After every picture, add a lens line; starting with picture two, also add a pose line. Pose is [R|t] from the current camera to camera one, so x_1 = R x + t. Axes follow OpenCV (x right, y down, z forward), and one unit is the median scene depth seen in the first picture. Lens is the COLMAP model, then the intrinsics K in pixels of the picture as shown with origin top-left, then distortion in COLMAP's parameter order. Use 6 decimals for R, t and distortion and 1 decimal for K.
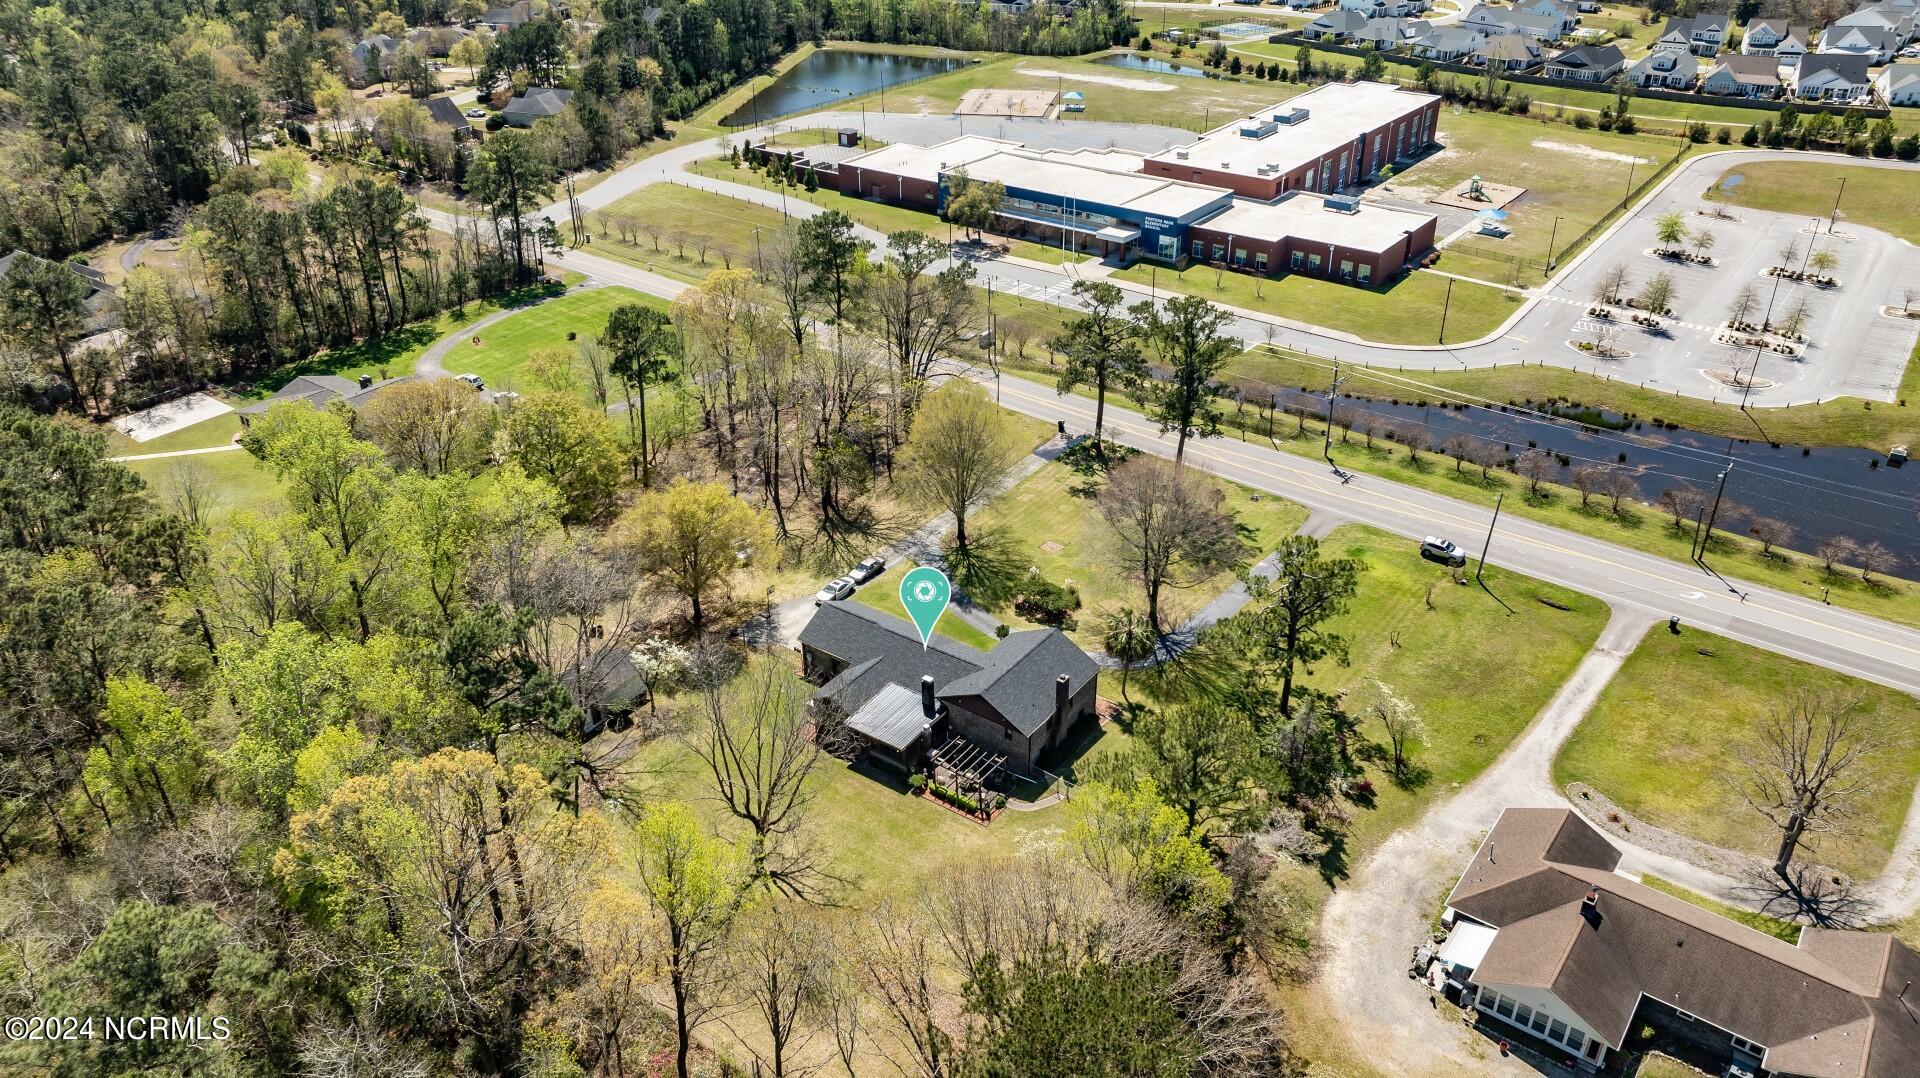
lens RADIAL K [[1353.0, 0, 960.0], [0, 1353.0, 539.0], [0, 0, 1]] dist [-0.028339, 0.002757]
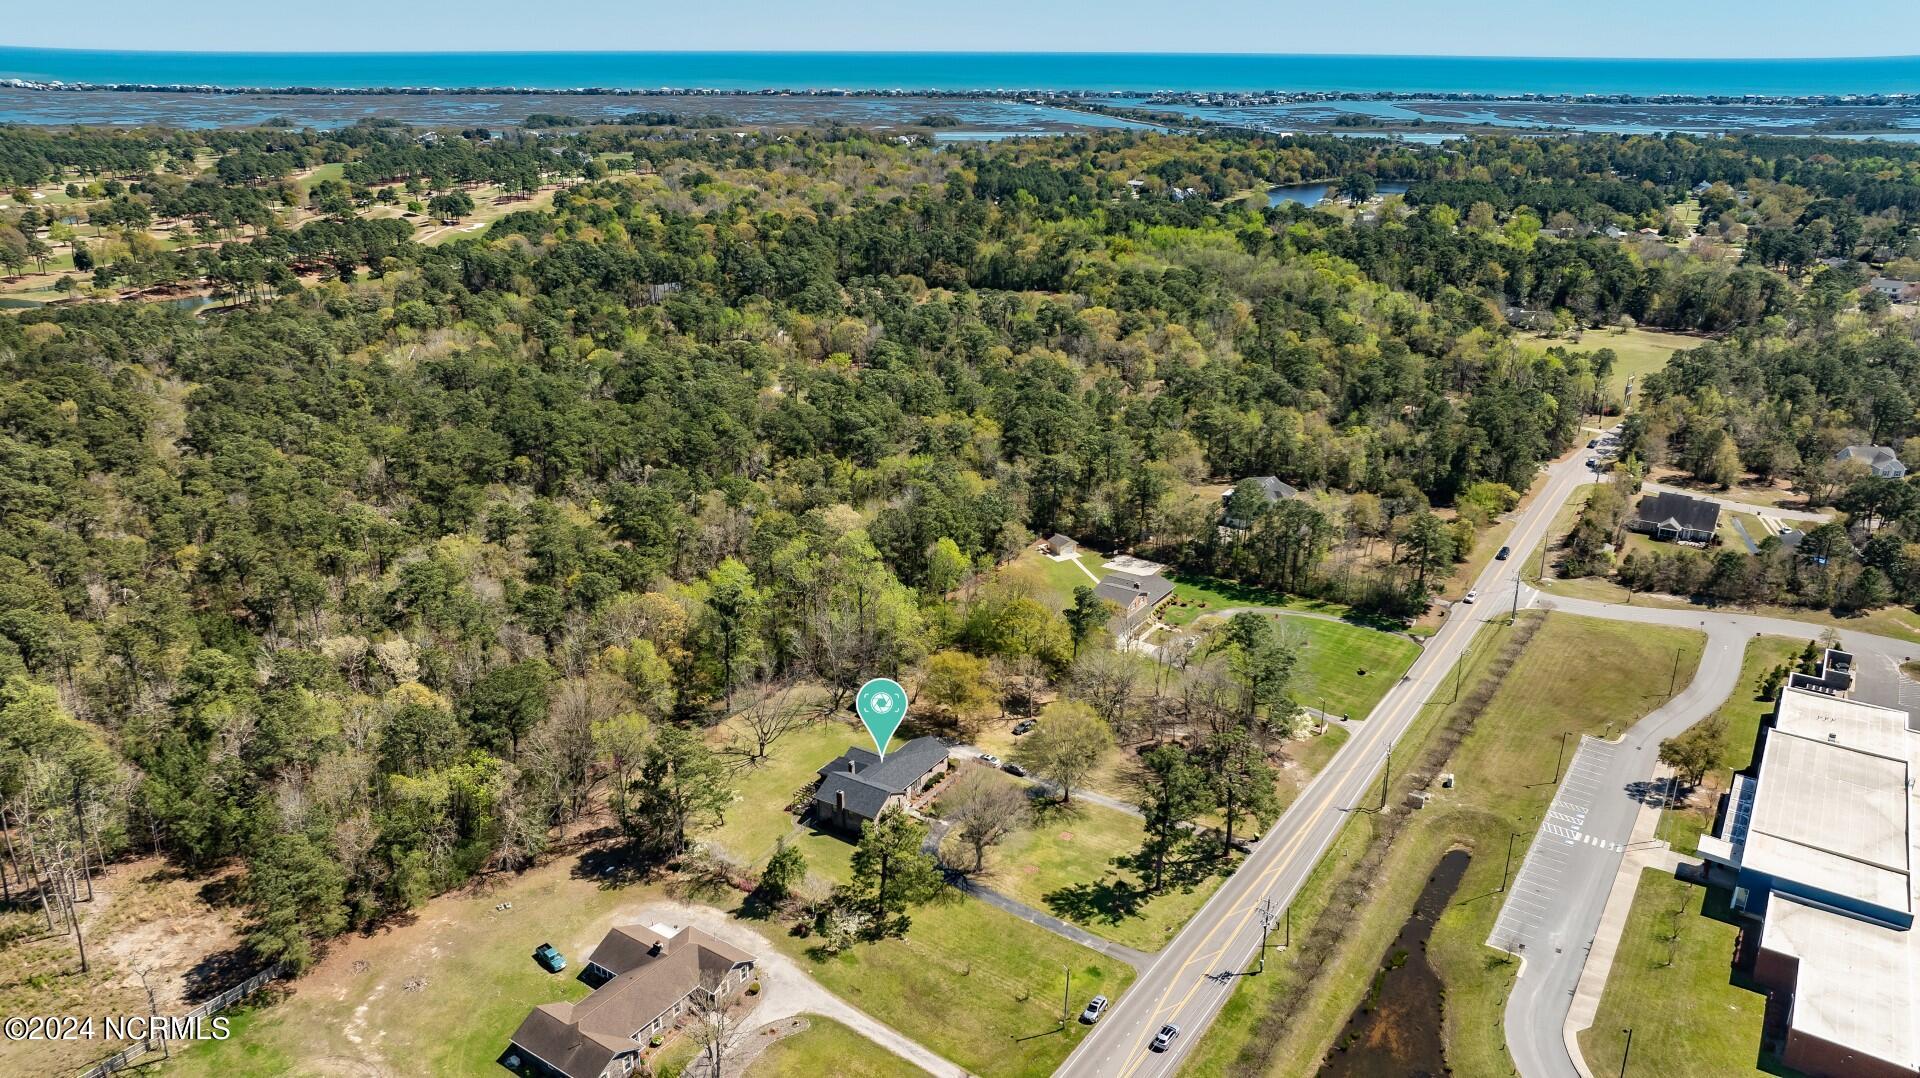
lens RADIAL K [[1353.0, 0, 960.0], [0, 1353.0, 539.0], [0, 0, 1]] dist [-0.028339, 0.002757]
pose [[0.062928, 0.353301, -0.933391, 0.950346], [-0.502041, 0.819504, 0.276346, -0.437914], [0.862551, 0.451211, 0.228941, 0.299051]]
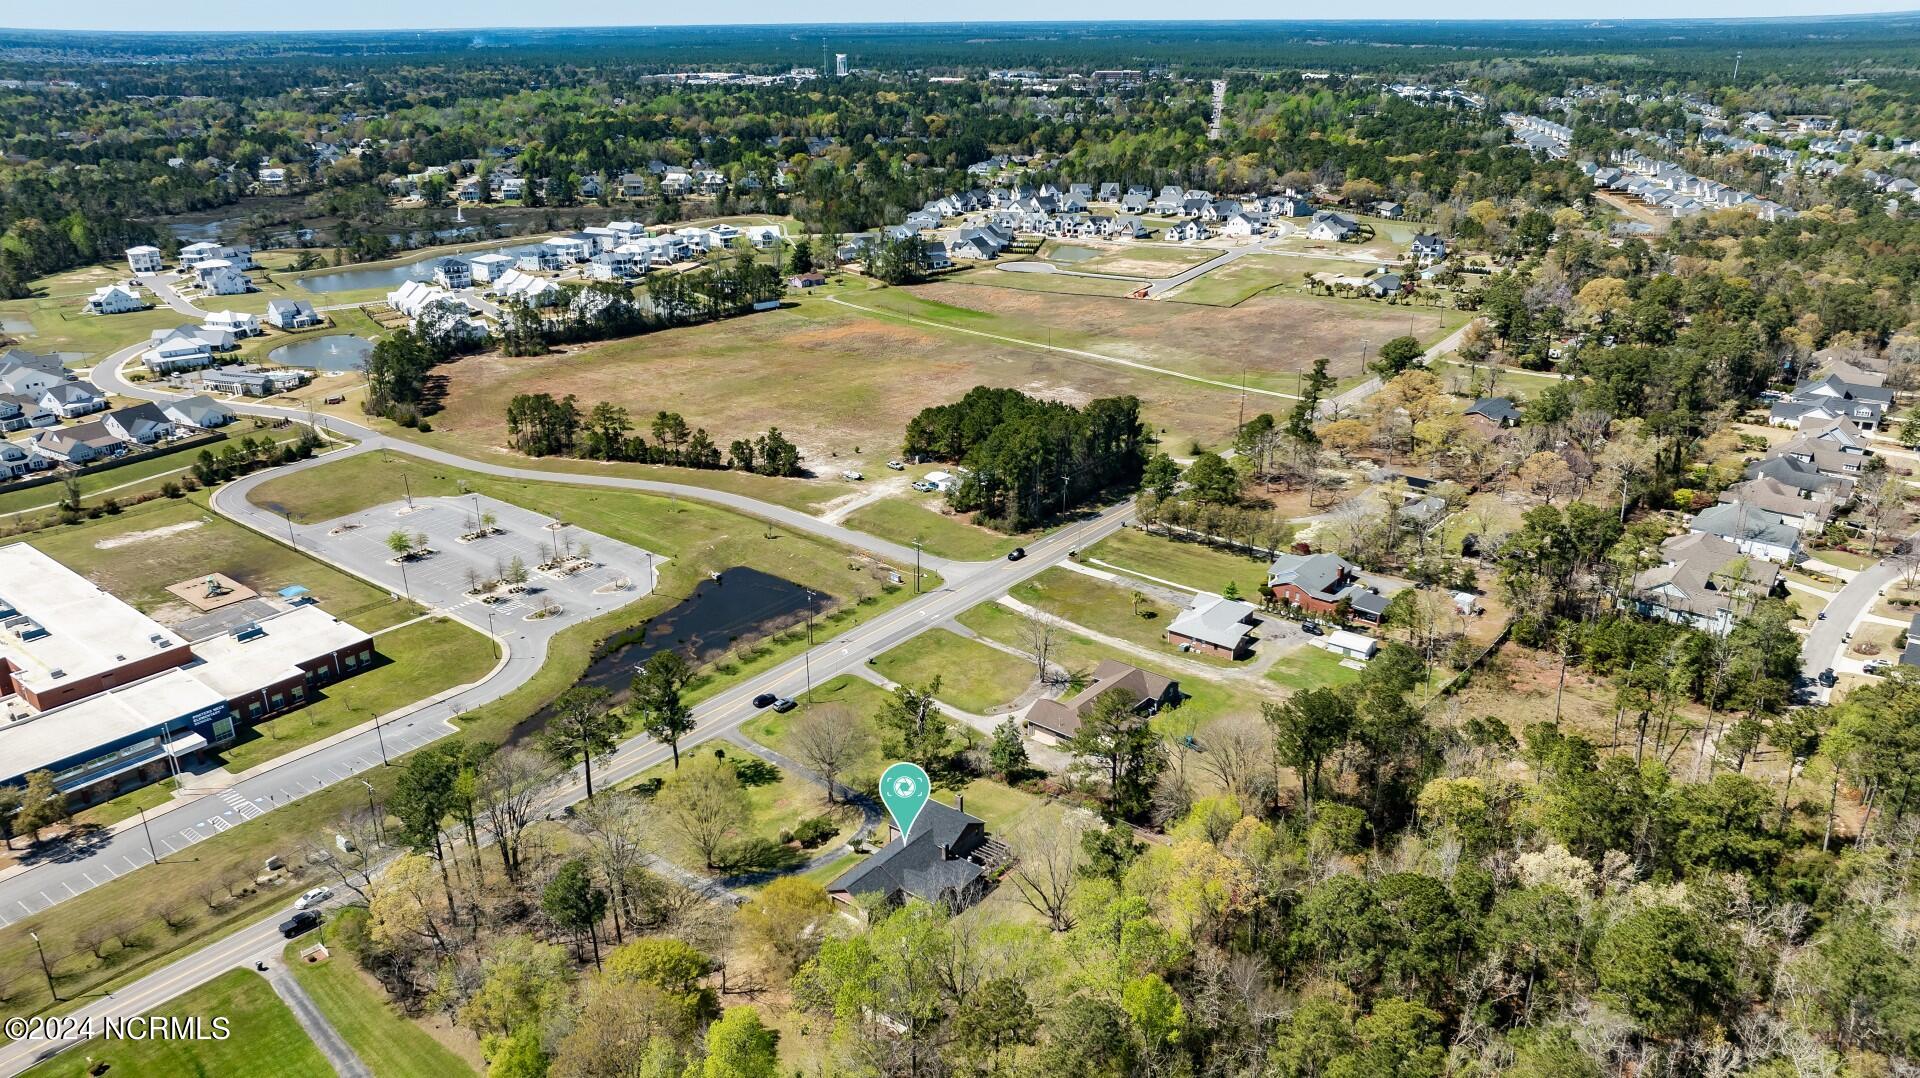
lens RADIAL K [[1353.0, 0, 960.0], [0, 1353.0, 539.0], [0, 0, 1]] dist [-0.028339, 0.002757]
pose [[0.030618, -0.353072, 0.935095, -0.837850], [0.501122, 0.814884, 0.291274, -0.394201], [-0.864835, 0.459679, 0.201882, 0.252630]]
